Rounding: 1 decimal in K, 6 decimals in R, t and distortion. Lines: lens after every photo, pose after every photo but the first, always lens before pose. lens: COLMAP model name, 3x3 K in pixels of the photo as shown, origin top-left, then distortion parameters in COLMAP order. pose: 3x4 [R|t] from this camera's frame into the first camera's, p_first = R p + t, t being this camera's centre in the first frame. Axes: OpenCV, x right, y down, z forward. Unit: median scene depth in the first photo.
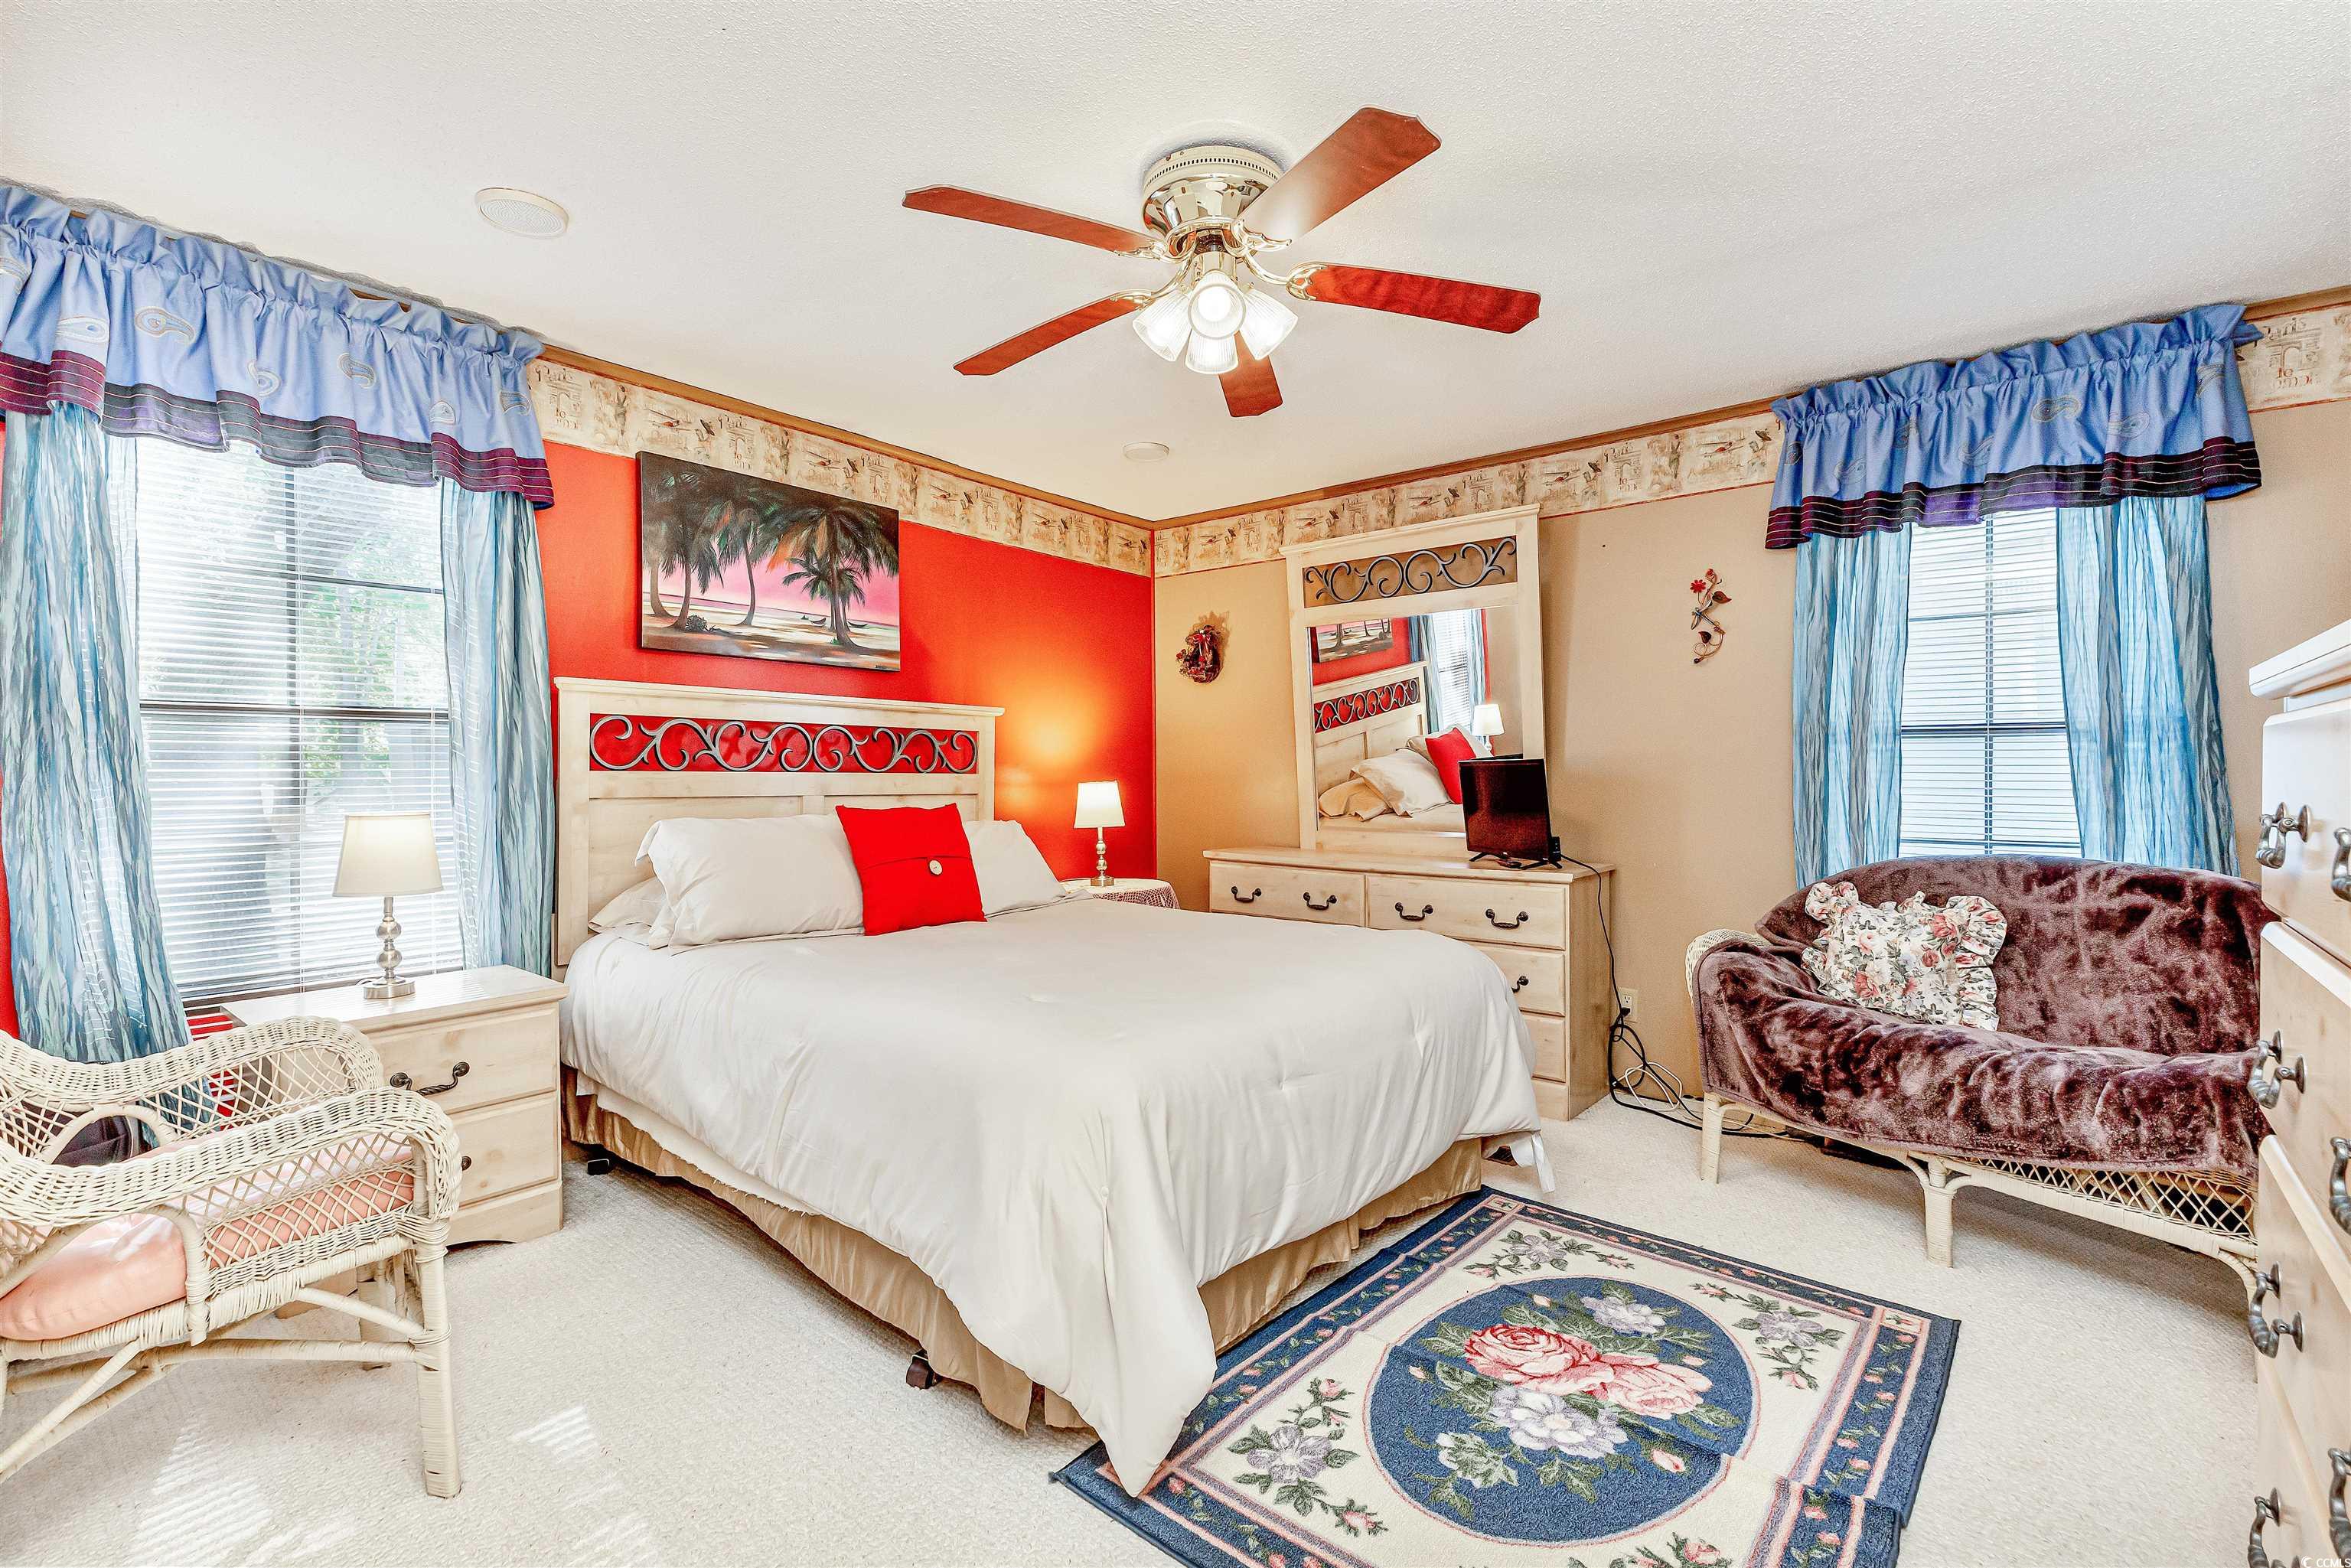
lens RADIAL K [[1052.1, 0, 1174.9], [0, 1052.1, 776.7], [0, 0, 1]] dist [0.001010, 0.000399]
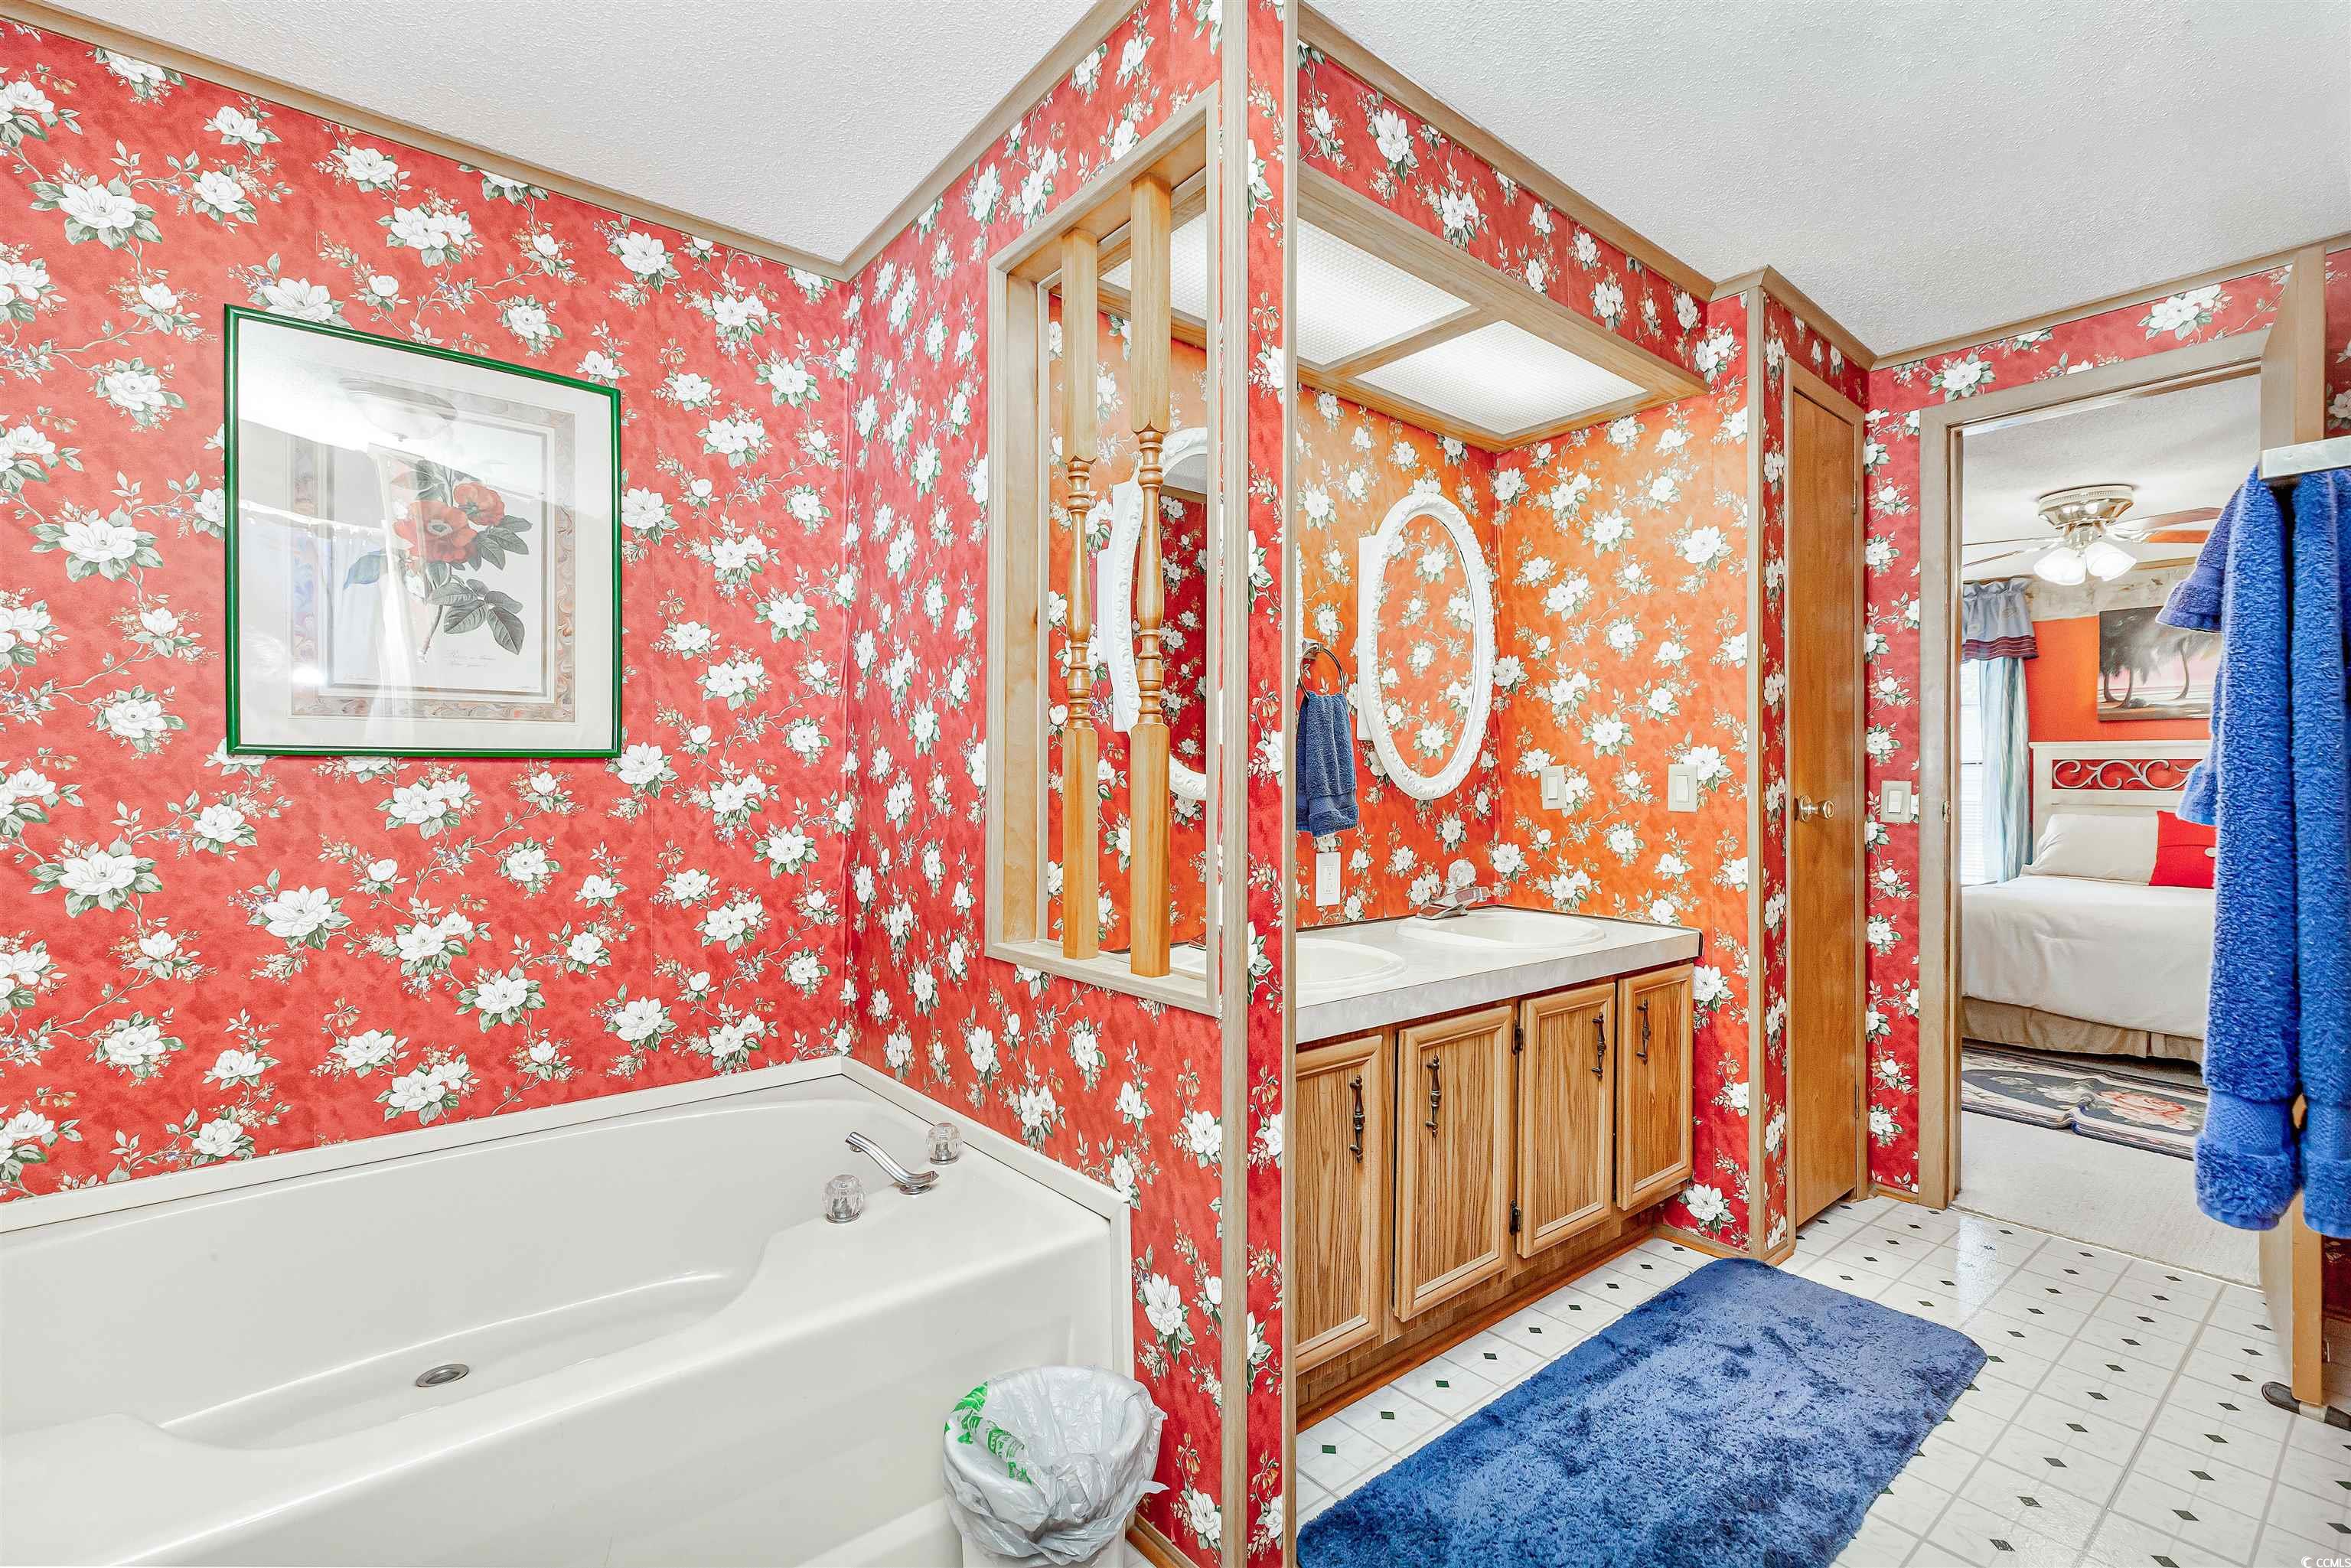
lens RADIAL K [[1052.1, 0, 1179.1], [0, 1052.1, 783.6], [0, 0, 1]] dist [0.001010, 0.000399]
pose [[-0.195778, -0.003395, -0.980642, 1.489125], [-0.013572, 0.999908, -0.000753, 0.006222], [0.980554, 0.013162, -0.195806, -0.171489]]
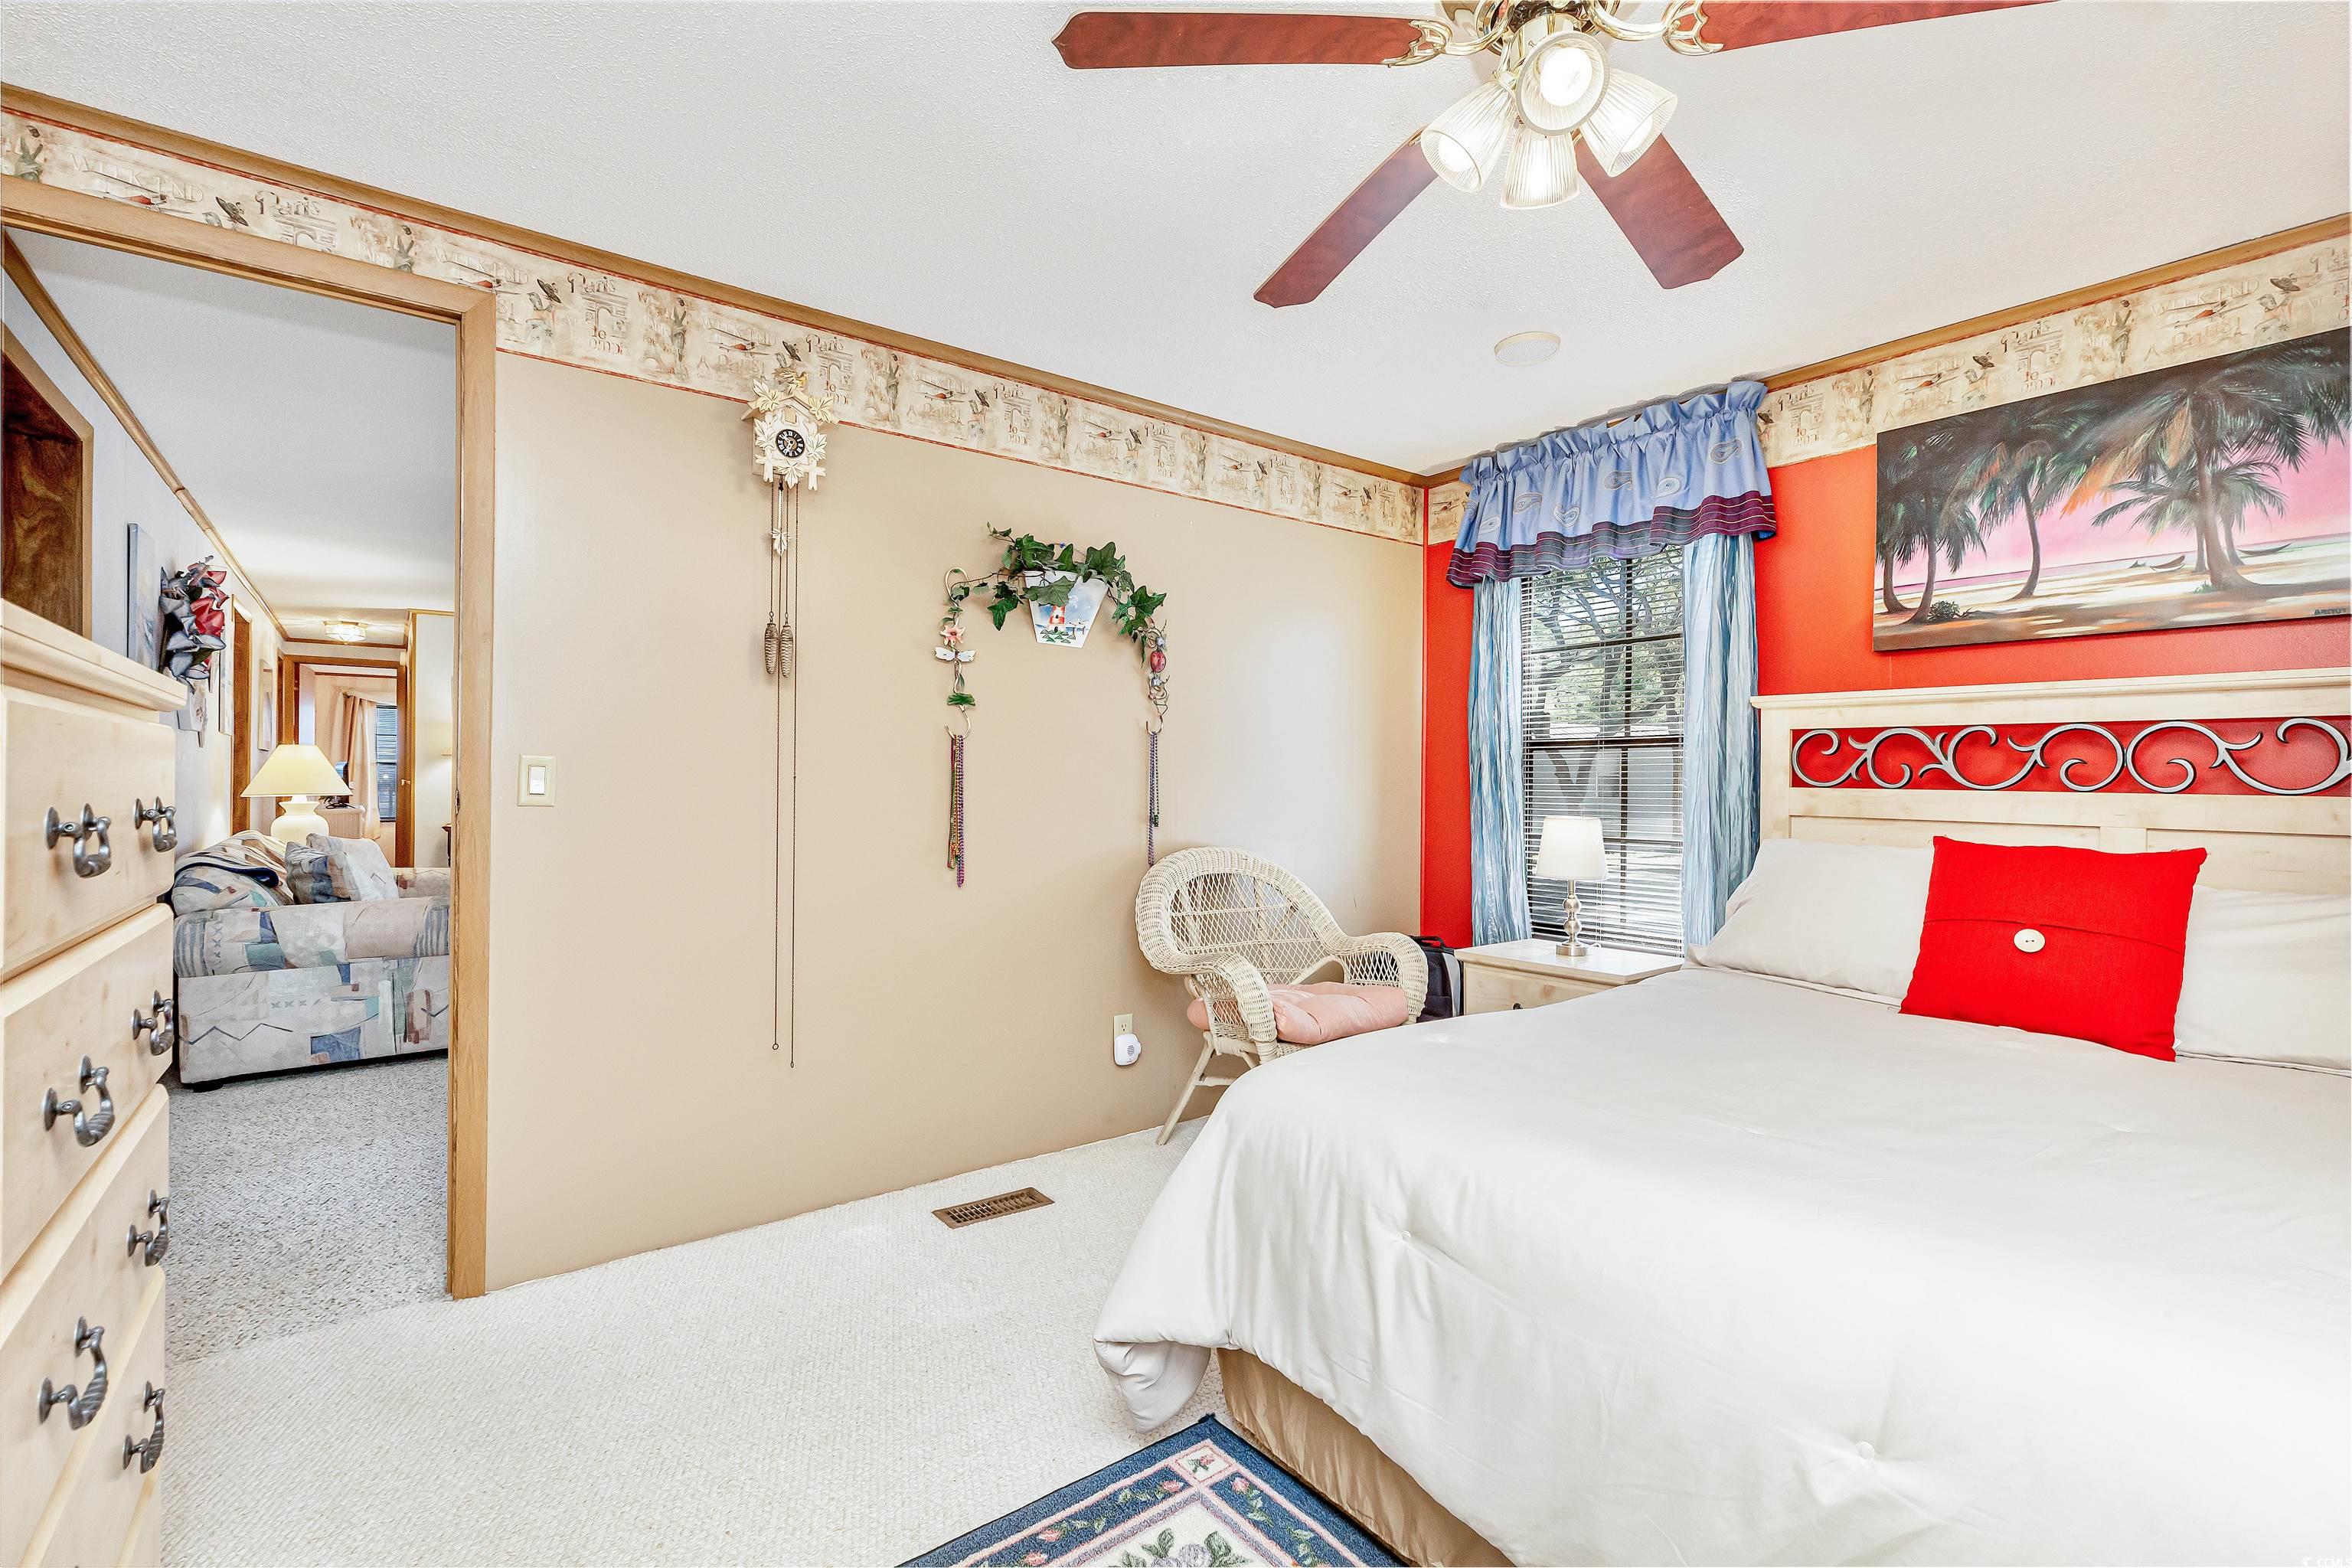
lens RADIAL K [[1052.5, 0, 1179.5], [0, 1052.5, 780.0], [0, 0, 1]] dist [0.001010, 0.000399]
pose [[-0.241018, -0.006058, -0.970502, 0.489079], [-0.018236, 0.999832, -0.001712, -0.000476], [0.970349, 0.017285, -0.241088, 0.615261]]
